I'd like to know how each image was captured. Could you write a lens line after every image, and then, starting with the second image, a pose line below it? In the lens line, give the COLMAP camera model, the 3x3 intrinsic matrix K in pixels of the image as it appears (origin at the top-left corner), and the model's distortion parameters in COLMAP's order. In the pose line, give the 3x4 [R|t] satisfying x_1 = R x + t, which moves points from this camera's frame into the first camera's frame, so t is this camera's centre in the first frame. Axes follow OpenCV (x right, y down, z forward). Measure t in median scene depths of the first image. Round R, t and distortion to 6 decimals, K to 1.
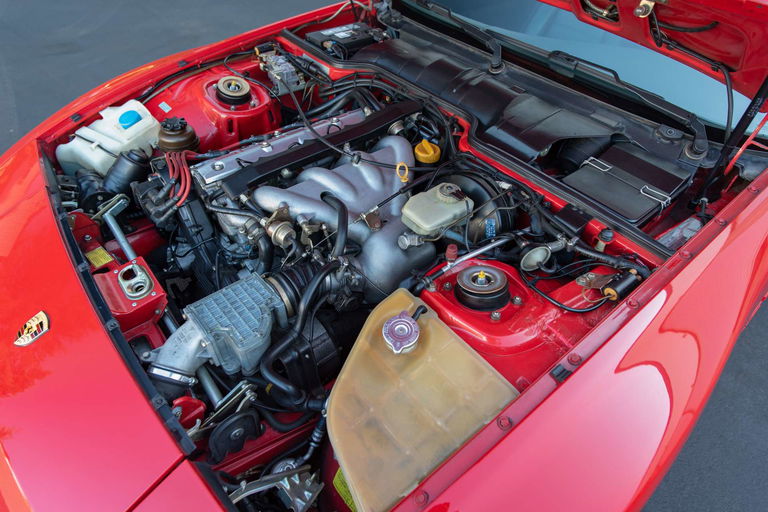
lens RADIAL K [[442.4, 0, 384.0], [0, 442.4, 256.0], [0, 0, 1]] dist [0.000449, -0.000087]
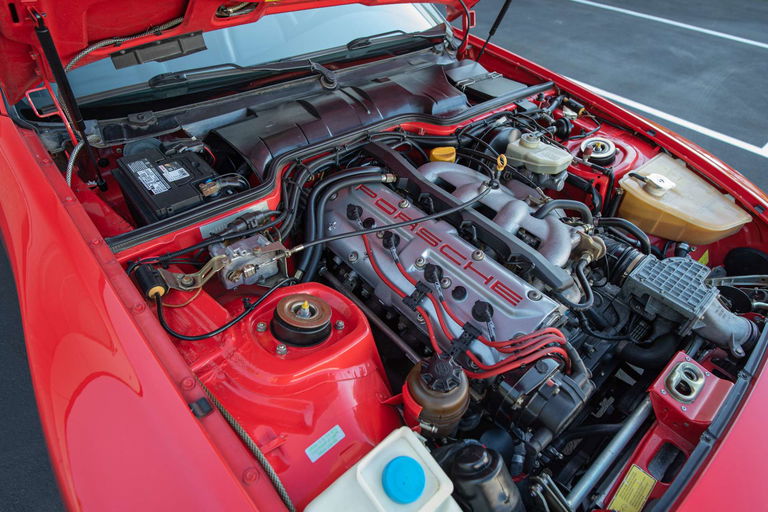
lens RADIAL K [[431.9, 0, 384.0], [0, 431.9, 256.0], [0, 0, 1]] dist [-0.028304, 0.000548]
pose [[-0.005681, -0.712950, 0.701192, -0.833665], [0.666423, 0.520093, 0.534214, -0.797269], [-0.745553, 0.470325, 0.472171, 0.788167]]
